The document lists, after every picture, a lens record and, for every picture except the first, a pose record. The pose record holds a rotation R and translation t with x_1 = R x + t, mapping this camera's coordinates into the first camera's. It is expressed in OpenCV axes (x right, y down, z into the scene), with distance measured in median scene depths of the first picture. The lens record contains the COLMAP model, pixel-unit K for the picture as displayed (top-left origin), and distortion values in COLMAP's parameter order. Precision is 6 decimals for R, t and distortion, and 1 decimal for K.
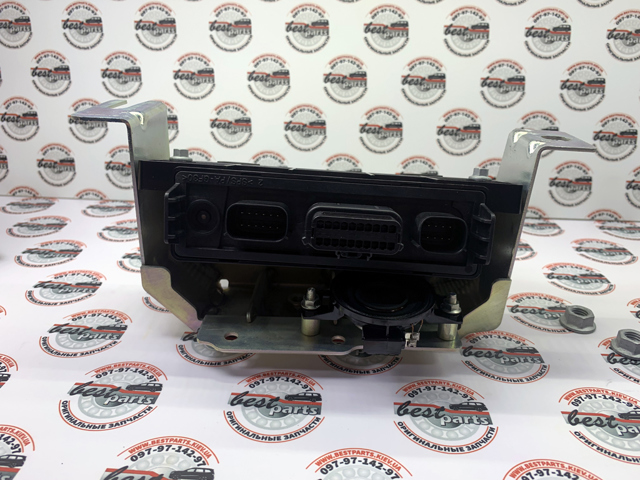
lens RADIAL K [[489.9, 0, 337.4], [0, 489.9, 238.4], [0, 0, 1]] dist [0.039879, -0.056615]
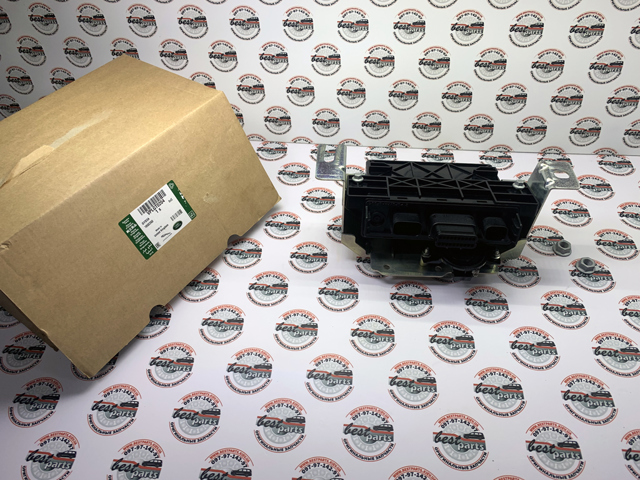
lens RADIAL K [[489.9, 0, 337.4], [0, 489.9, 238.4], [0, 0, 1]] dist [0.039879, -0.056615]
pose [[0.998622, 0.001730, -0.052458, -0.318520], [0.020604, 0.906311, 0.422109, -0.800161], [0.048274, -0.422608, 0.905026, -0.855016]]
